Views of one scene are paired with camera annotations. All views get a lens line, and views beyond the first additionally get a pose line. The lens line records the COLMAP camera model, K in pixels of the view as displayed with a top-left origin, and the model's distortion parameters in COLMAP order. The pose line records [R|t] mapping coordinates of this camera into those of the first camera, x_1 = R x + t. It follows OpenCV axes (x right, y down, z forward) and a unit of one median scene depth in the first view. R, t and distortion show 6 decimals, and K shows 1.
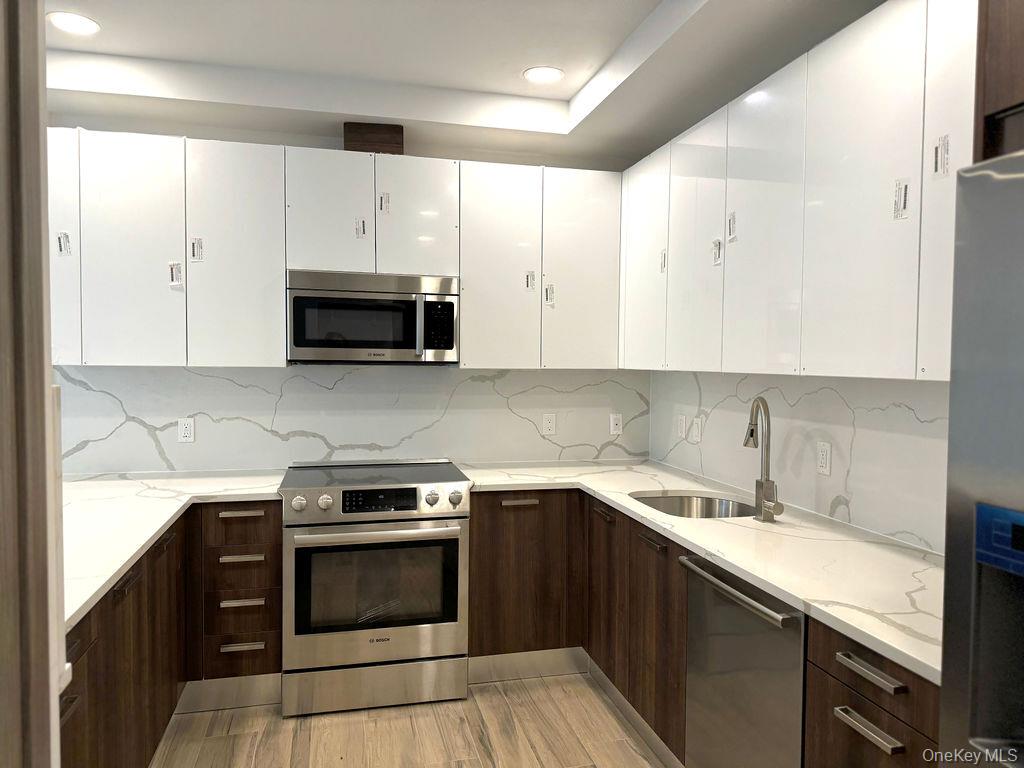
lens RADIAL K [[724.5, 0, 515.3], [0, 724.5, 389.1], [0, 0, 1]] dist [-0.001240, -0.002221]
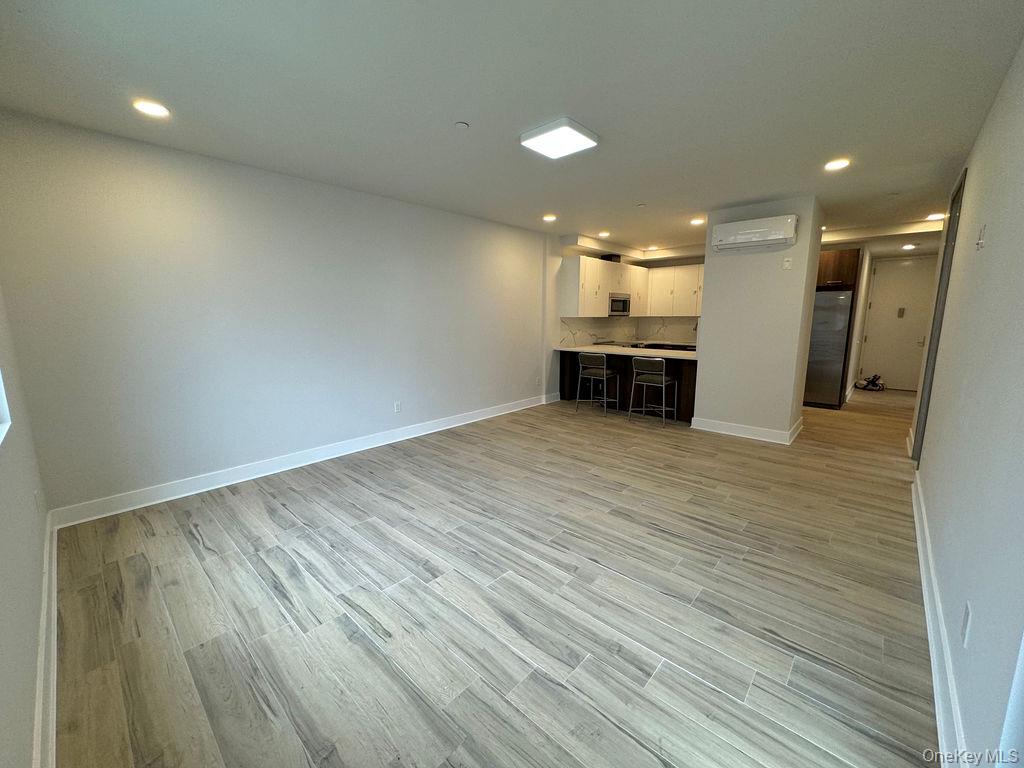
lens RADIAL K [[414.1, 0, 514.3], [0, 414.1, 382.0], [0, 0, 1]] dist [-0.001447, -0.000193]
pose [[0.825127, -0.104421, 0.555213, -2.139671], [0.033364, 0.990061, 0.136621, -0.004890], [-0.563961, -0.094206, 0.820410, -0.648196]]
